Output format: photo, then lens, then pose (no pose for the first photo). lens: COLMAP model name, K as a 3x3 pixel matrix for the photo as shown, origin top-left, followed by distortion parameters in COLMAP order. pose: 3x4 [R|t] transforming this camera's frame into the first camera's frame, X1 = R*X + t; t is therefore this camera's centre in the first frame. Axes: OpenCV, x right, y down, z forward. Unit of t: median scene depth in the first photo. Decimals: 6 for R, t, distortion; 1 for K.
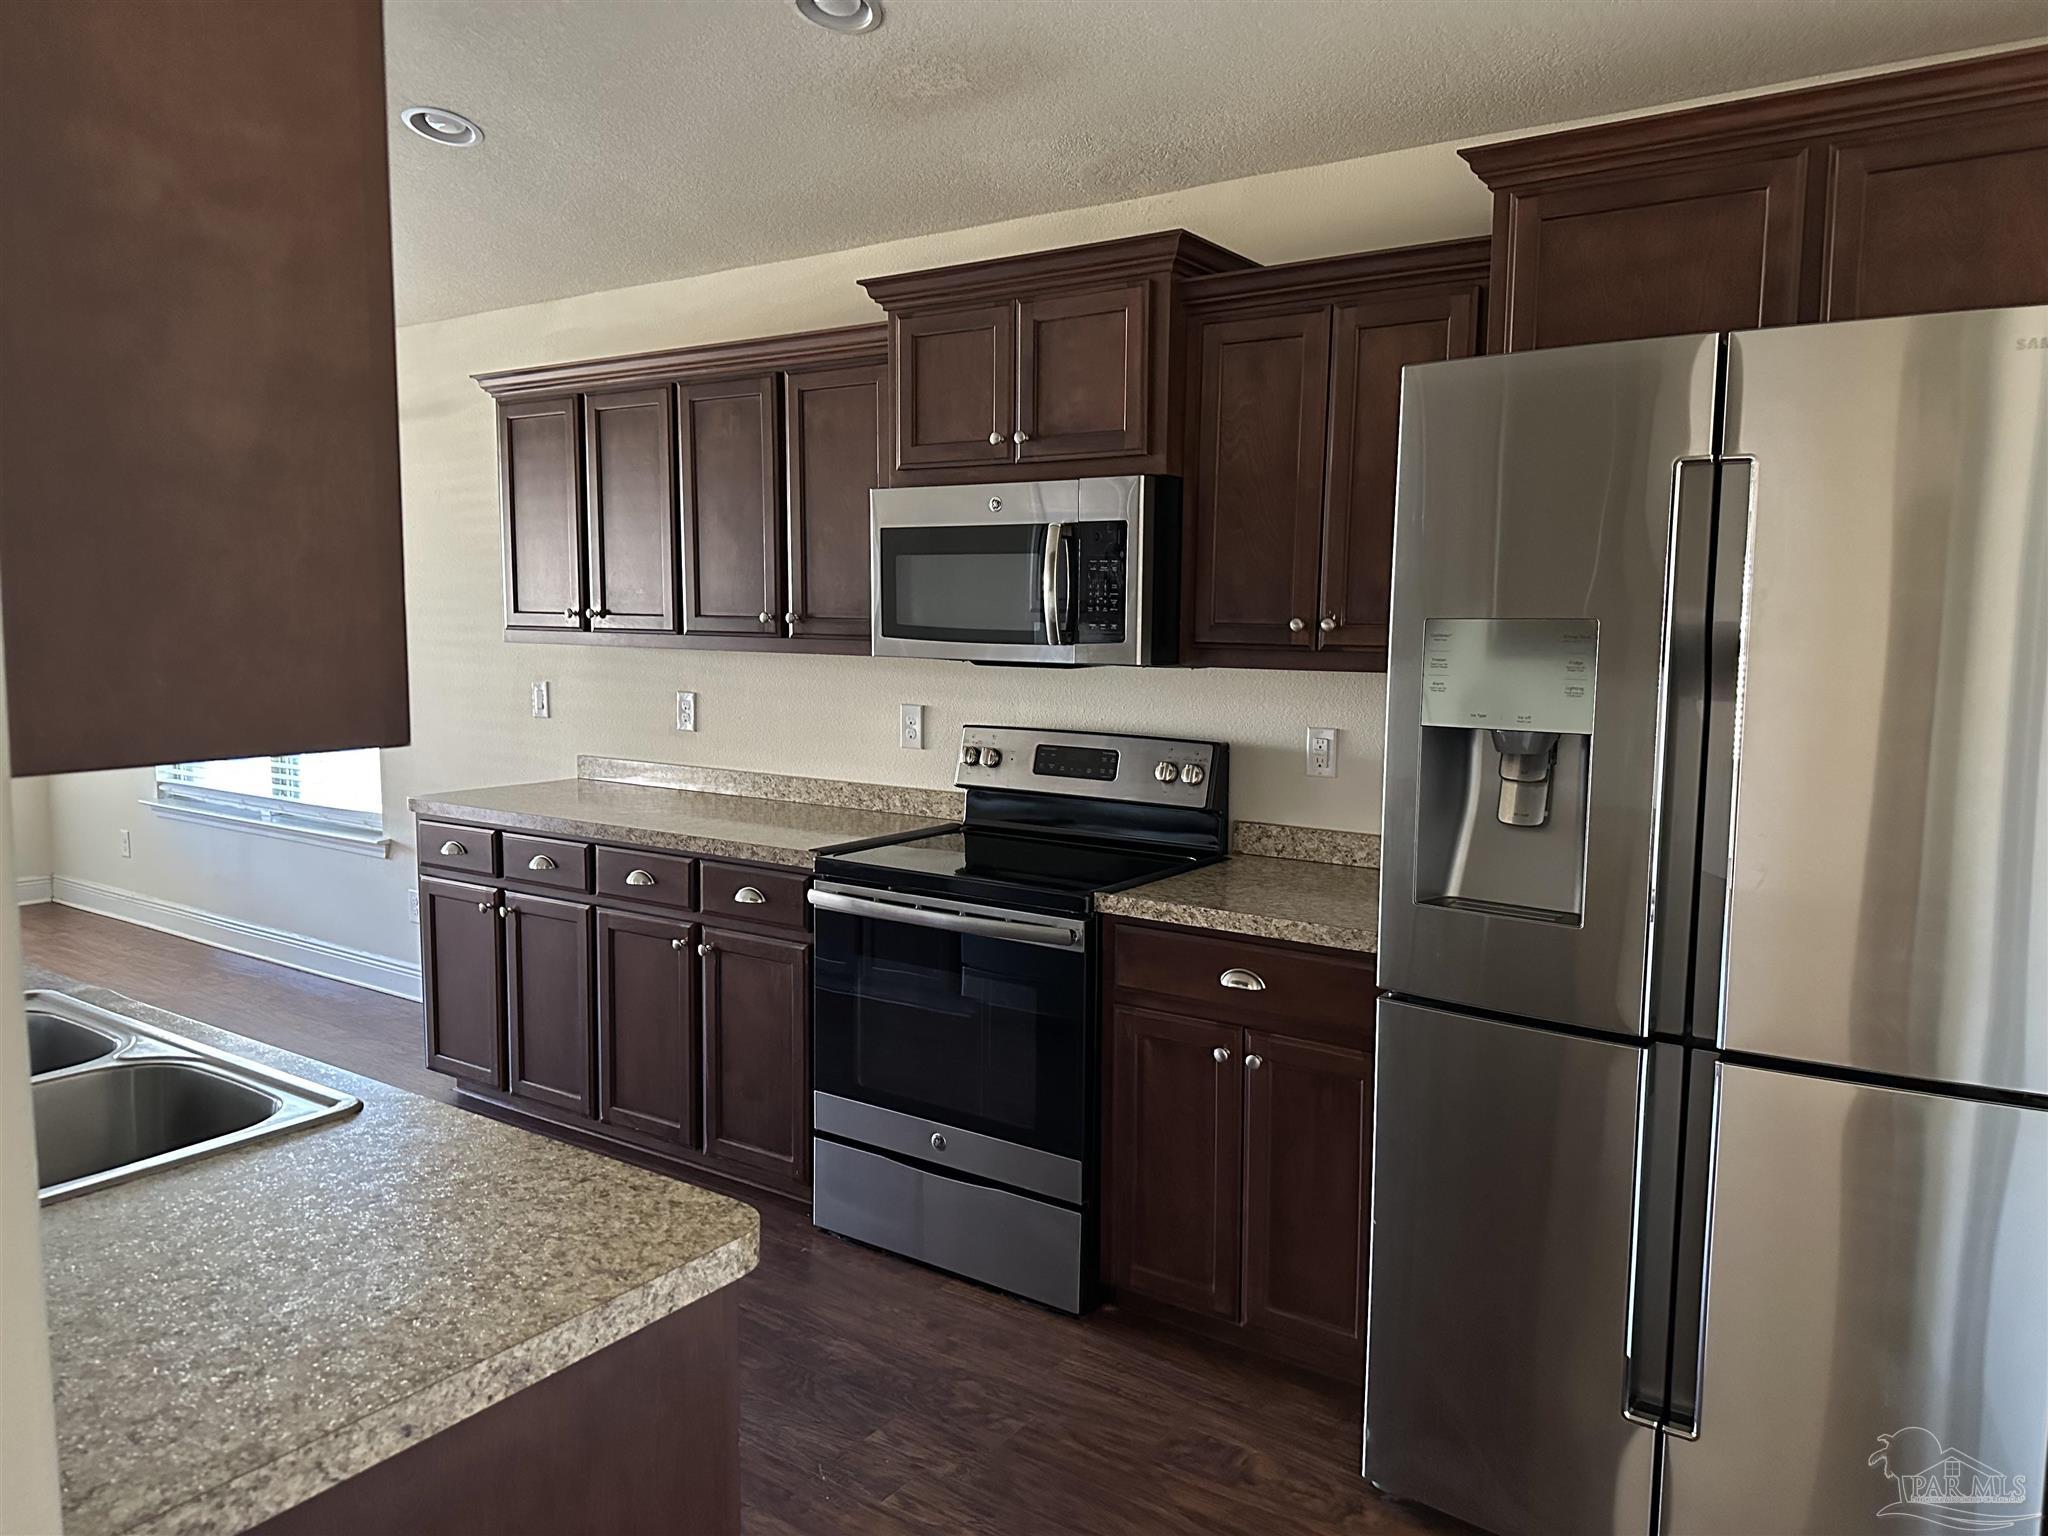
lens RADIAL K [[1425.0, 0, 1026.4], [0, 1425.0, 777.4], [0, 0, 1]] dist [0.029910, -0.043397]
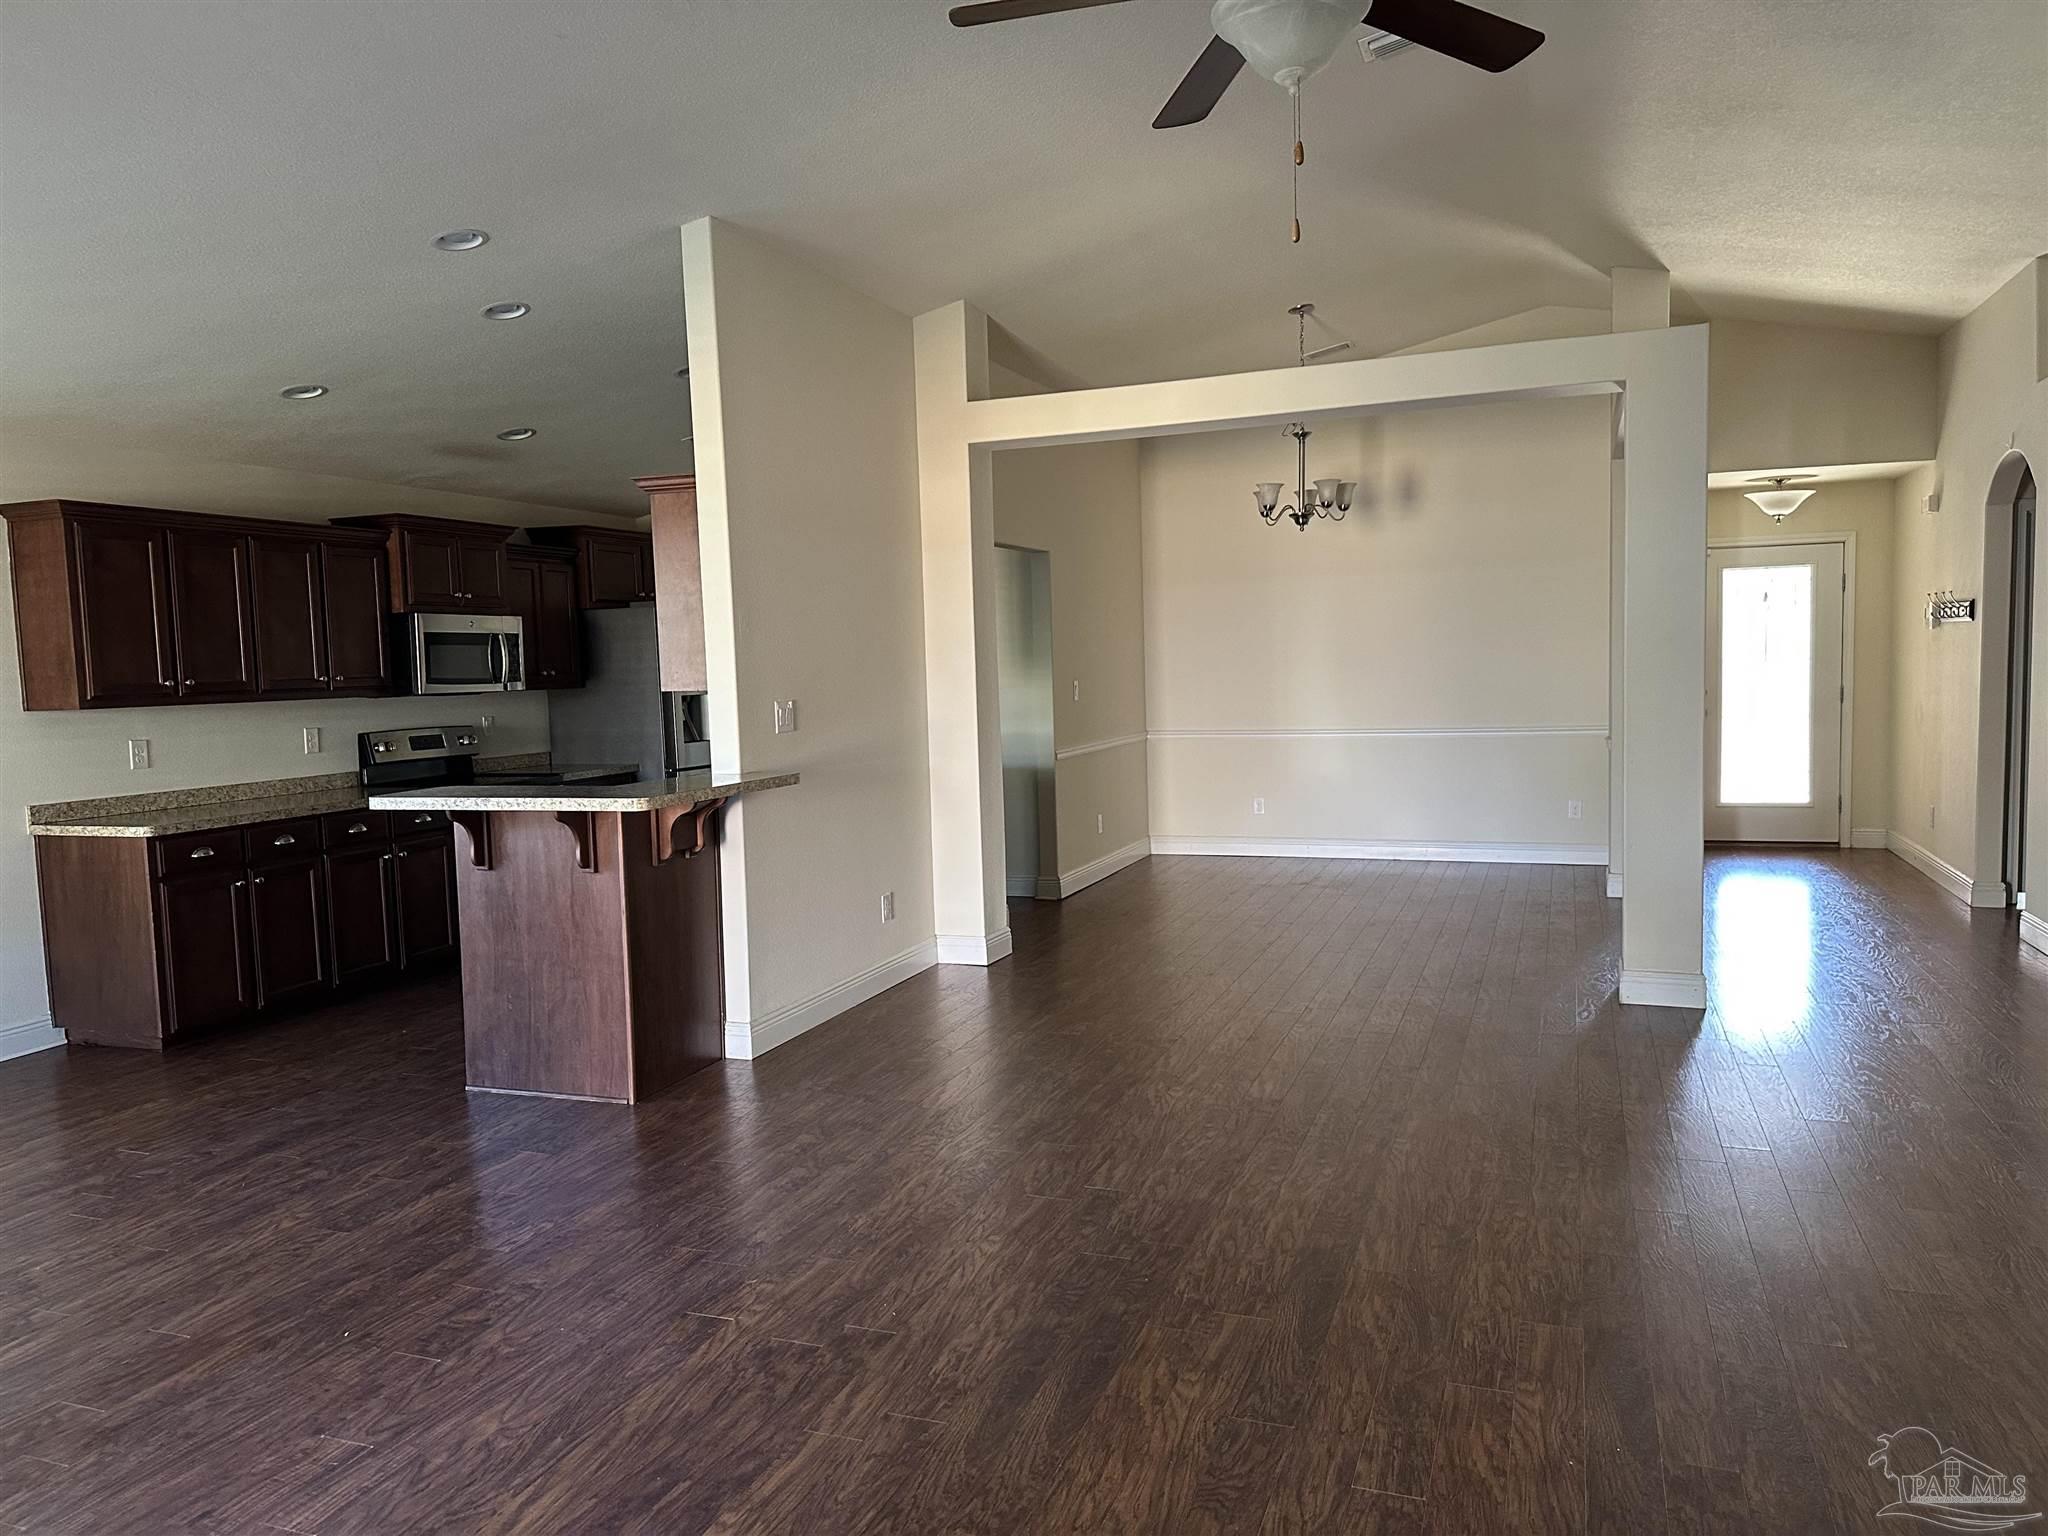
lens RADIAL K [[1425.0, 0, 1003.7], [0, 1425.0, 770.2], [0, 0, 1]] dist [0.029910, -0.043397]
pose [[-0.234452, -0.083440, 0.968540, -2.050855], [0.128935, 0.984838, 0.116056, -0.097670], [-0.963539, 0.152088, -0.220139, 0.595803]]
